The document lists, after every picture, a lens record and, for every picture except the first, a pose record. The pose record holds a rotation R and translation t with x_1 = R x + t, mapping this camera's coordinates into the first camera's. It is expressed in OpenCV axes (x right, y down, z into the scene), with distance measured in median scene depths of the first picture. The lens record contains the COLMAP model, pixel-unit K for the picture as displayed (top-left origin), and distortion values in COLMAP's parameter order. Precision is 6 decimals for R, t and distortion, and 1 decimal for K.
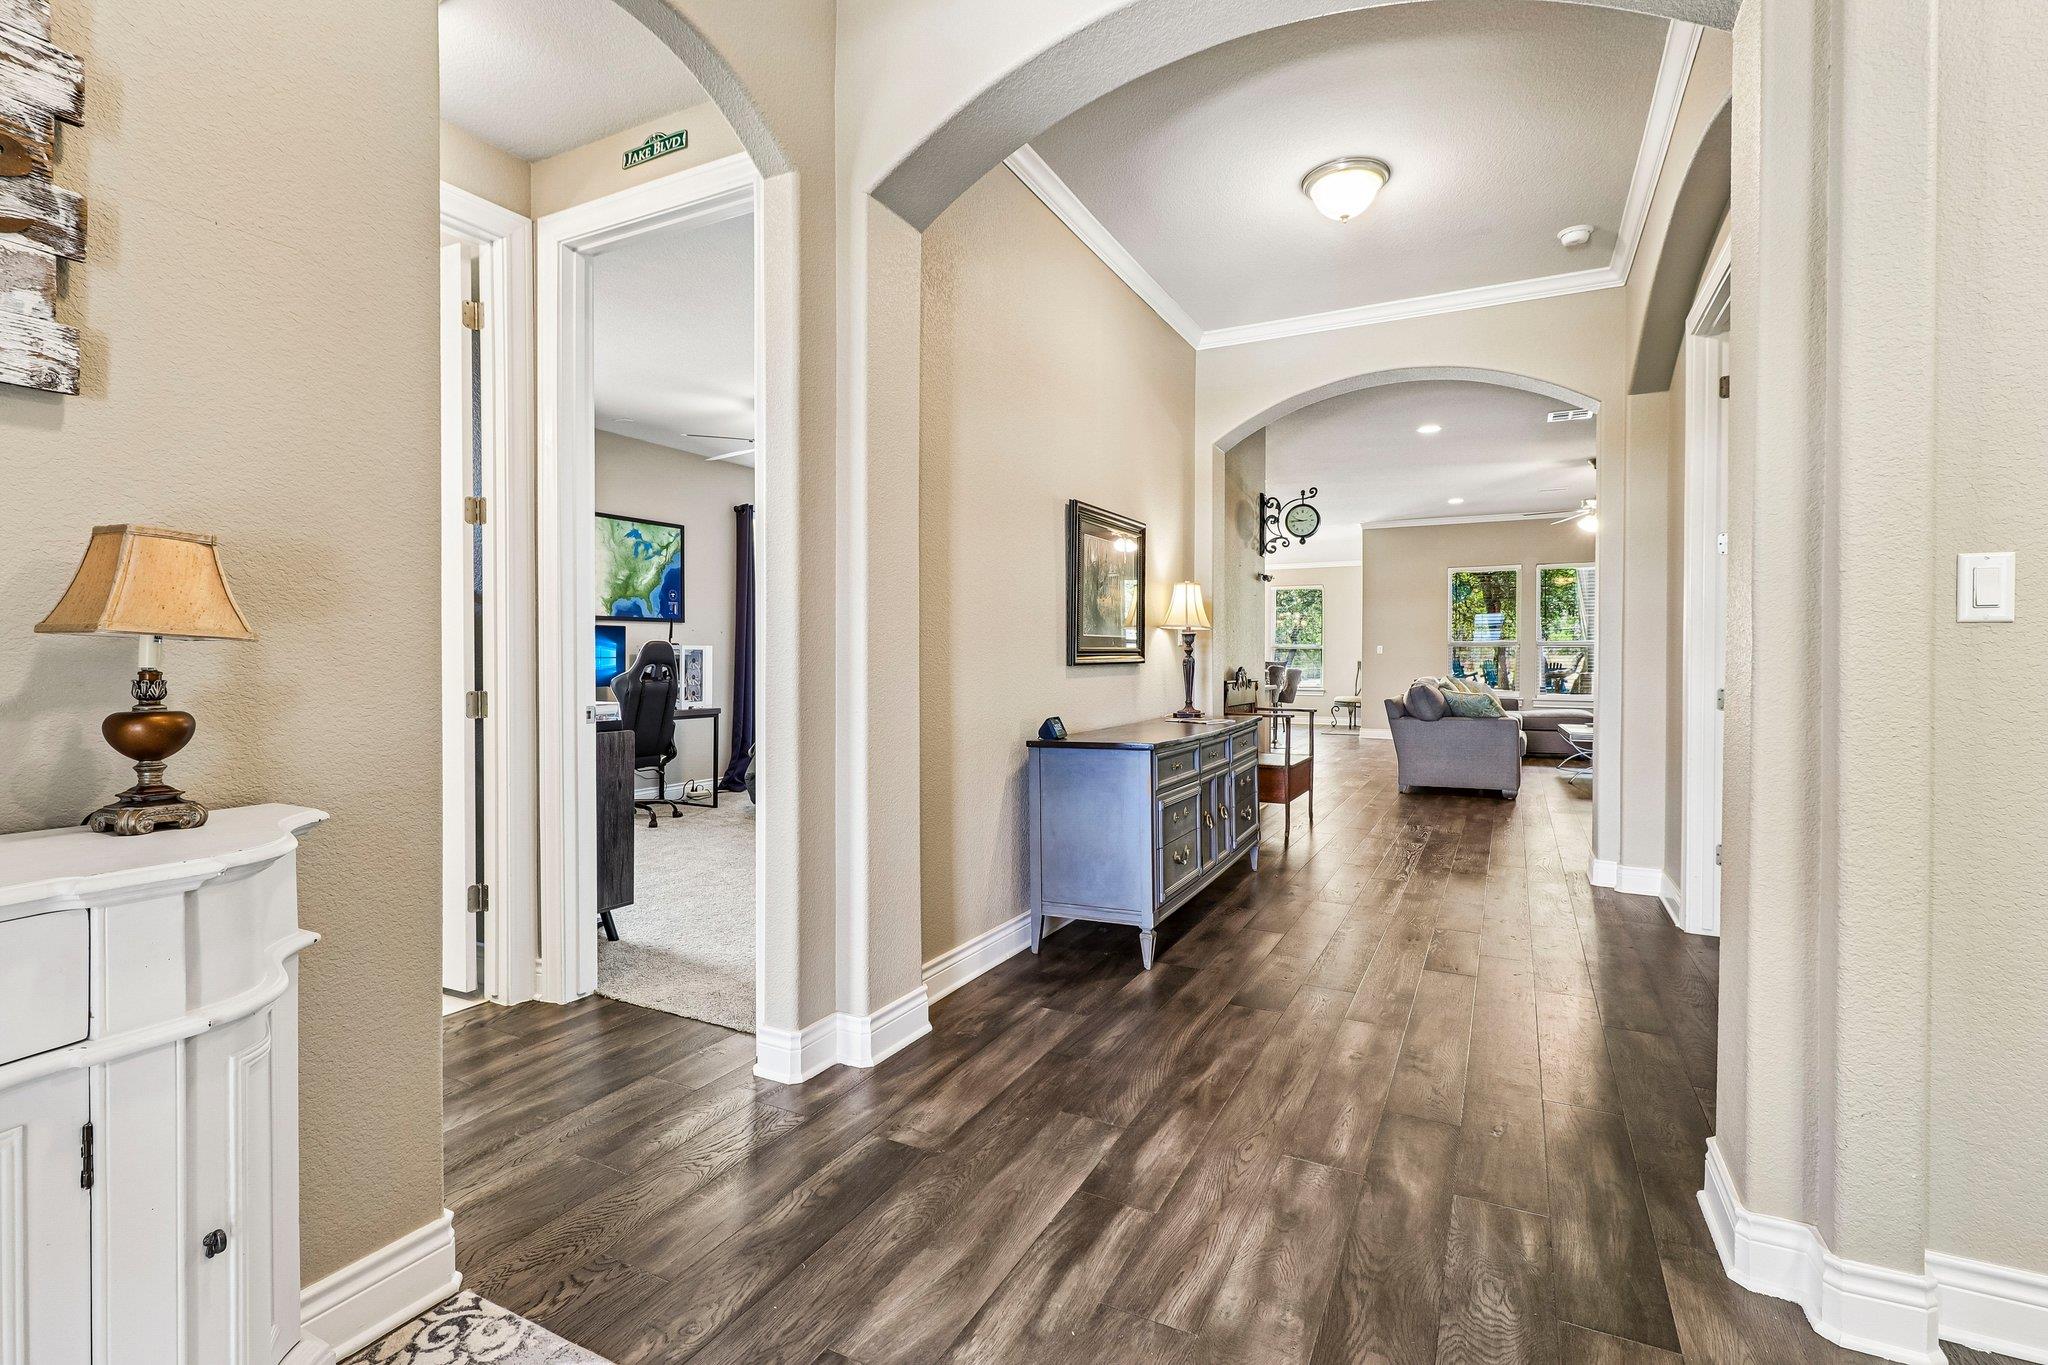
lens RADIAL K [[937.1, 0, 1026.7], [0, 937.1, 668.5], [0, 0, 1]] dist [-0.000281, -0.000974]
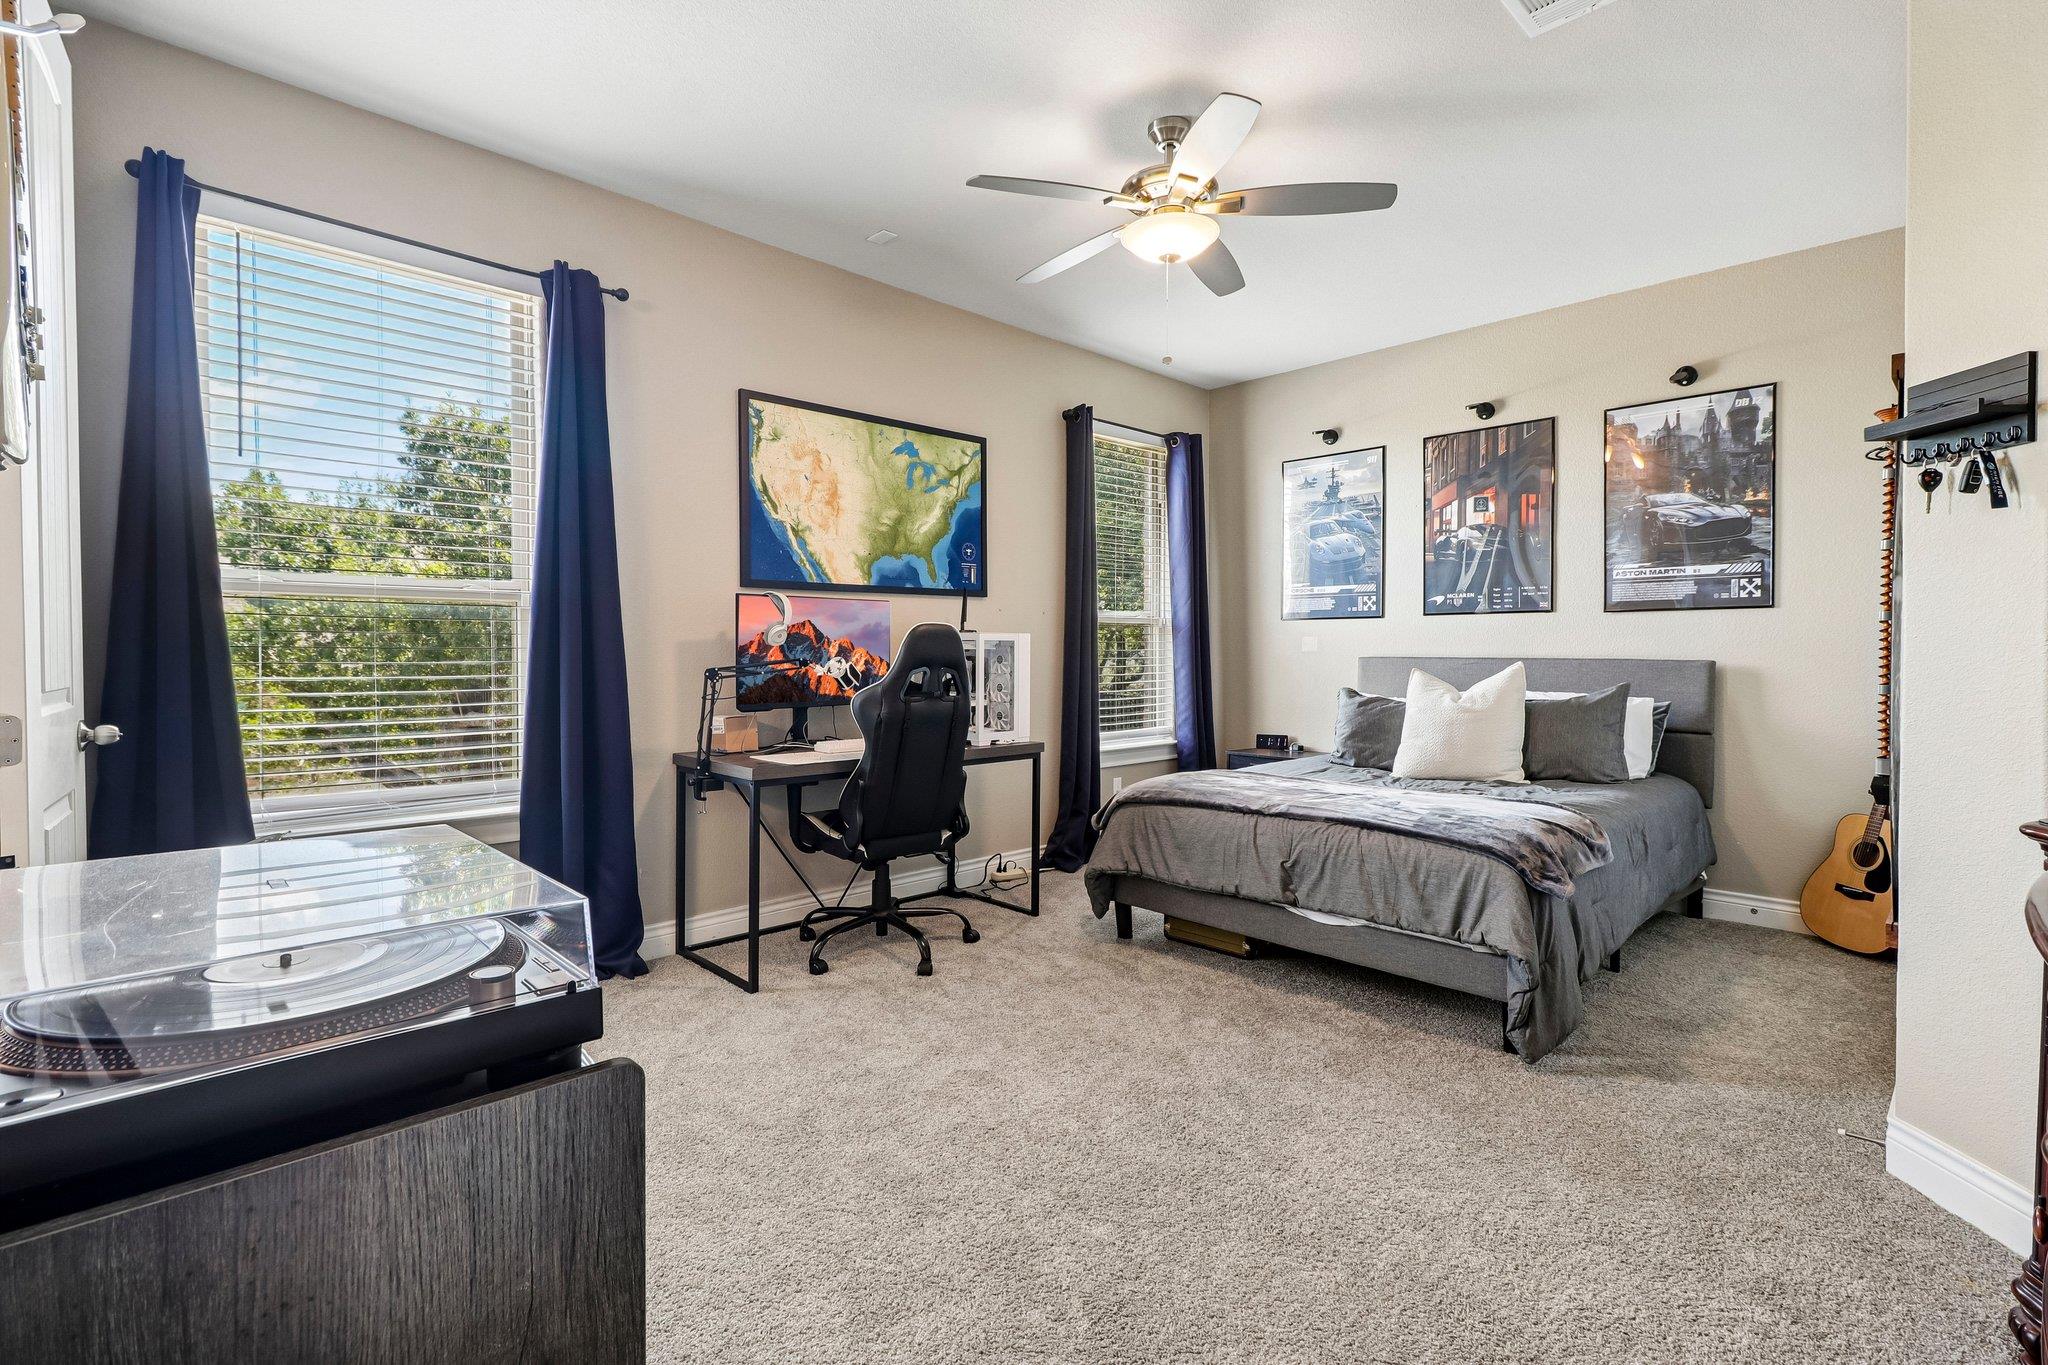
lens RADIAL K [[937.1, 0, 1024.8], [0, 937.1, 673.3], [0, 0, 1]] dist [-0.000281, -0.000974]
pose [[0.946795, 0.003699, -0.321816, -0.152120], [-0.000035, 0.999935, 0.011390, -0.006396], [0.321837, -0.010773, 0.946734, 0.450904]]
